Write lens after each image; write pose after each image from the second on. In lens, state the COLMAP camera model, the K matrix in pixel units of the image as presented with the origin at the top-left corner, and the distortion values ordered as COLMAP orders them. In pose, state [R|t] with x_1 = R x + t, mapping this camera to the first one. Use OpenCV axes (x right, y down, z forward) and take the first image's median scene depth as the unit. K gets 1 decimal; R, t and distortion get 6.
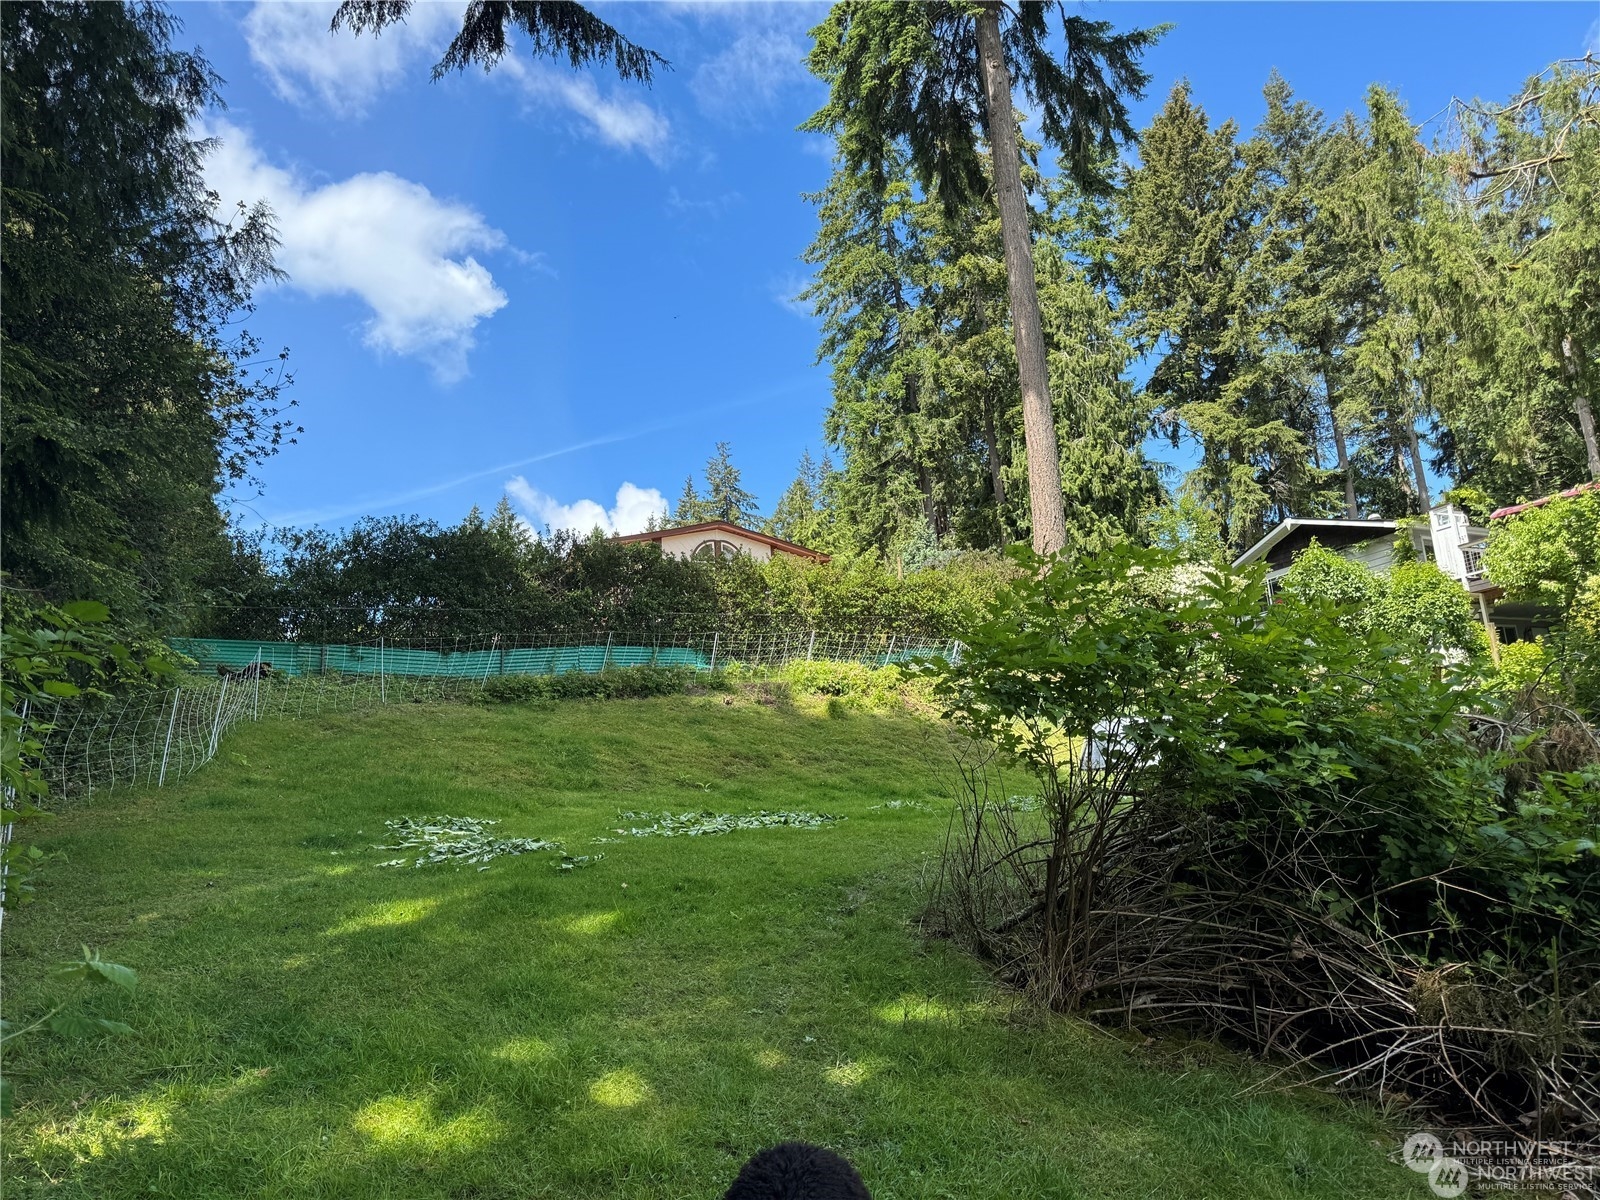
lens RADIAL K [[1122.8, 0, 800.0], [0, 1122.8, 600.0], [0, 0, 1]] dist [-0.103153, -0.000656]
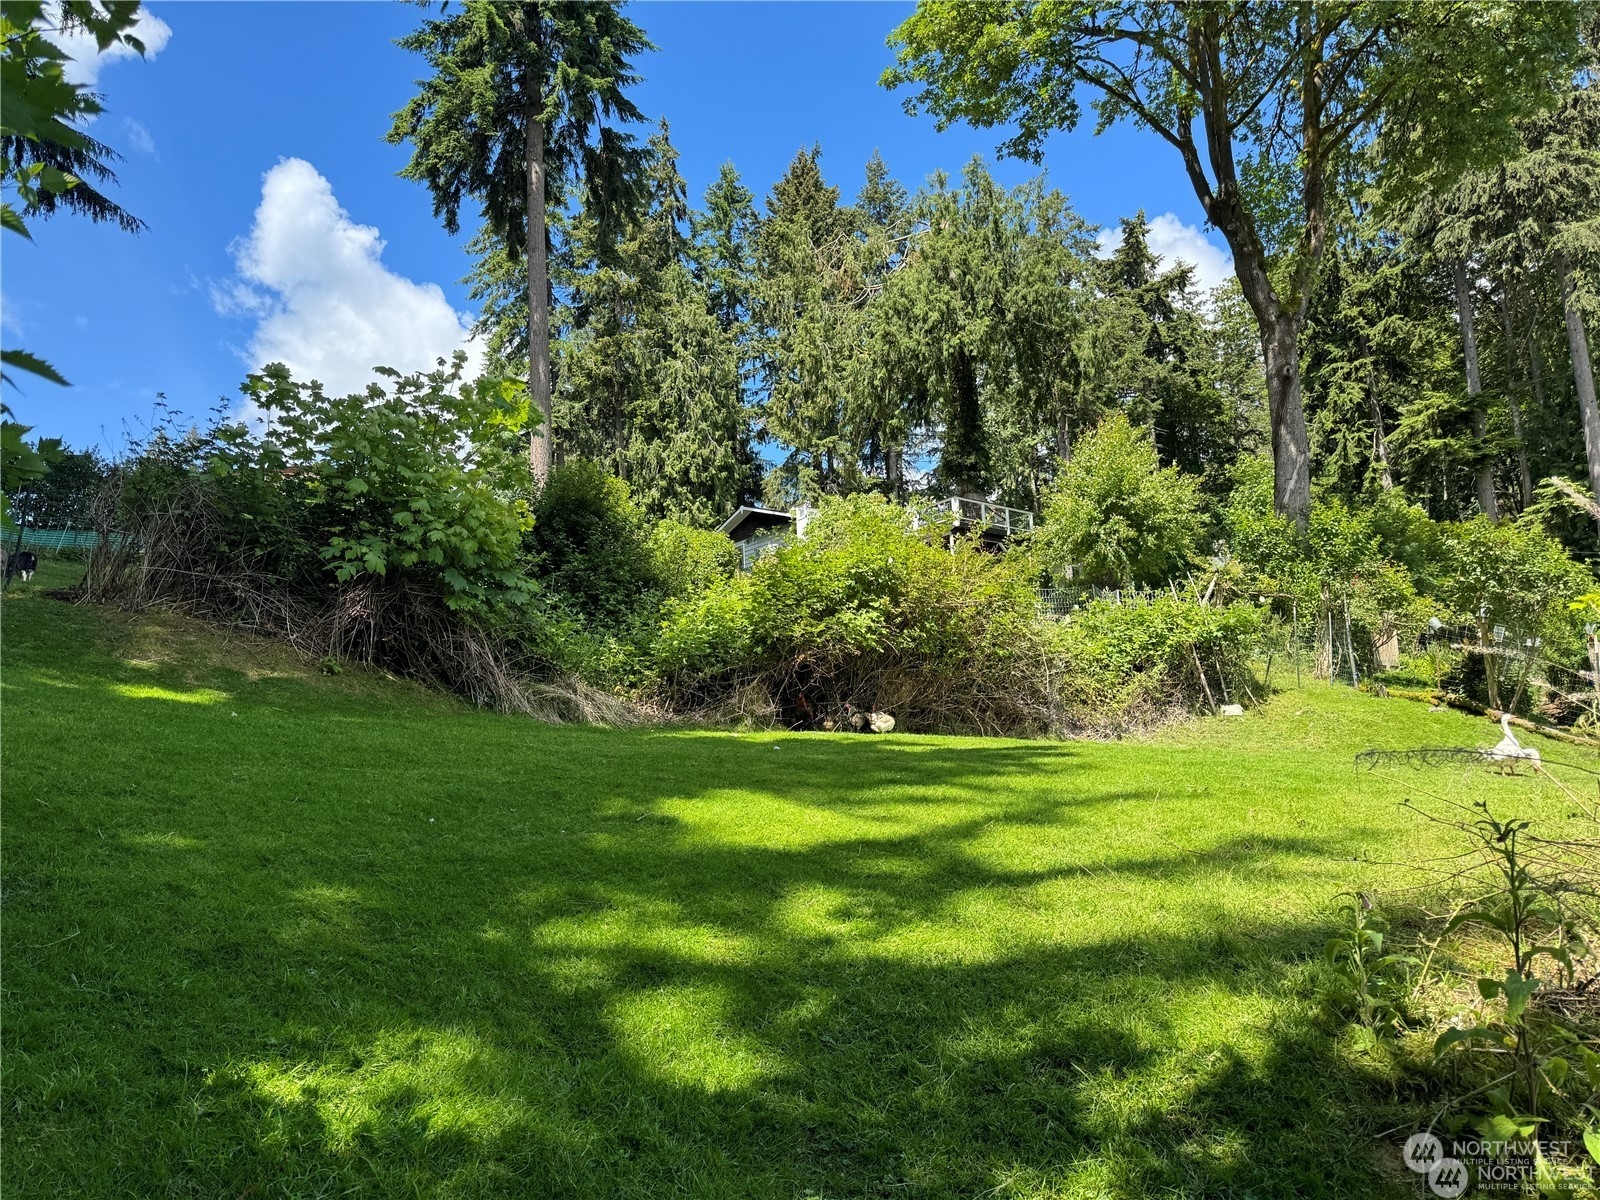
lens RADIAL K [[1106.0, 0, 800.0], [0, 1106.0, 600.0], [0, 0, 1]] dist [0.005529, 0.000643]
pose [[0.968601, 0.093999, 0.230166, 0.111758], [-0.099771, 0.994918, 0.013541, 0.009994], [-0.227723, -0.036080, 0.973057, -0.229435]]
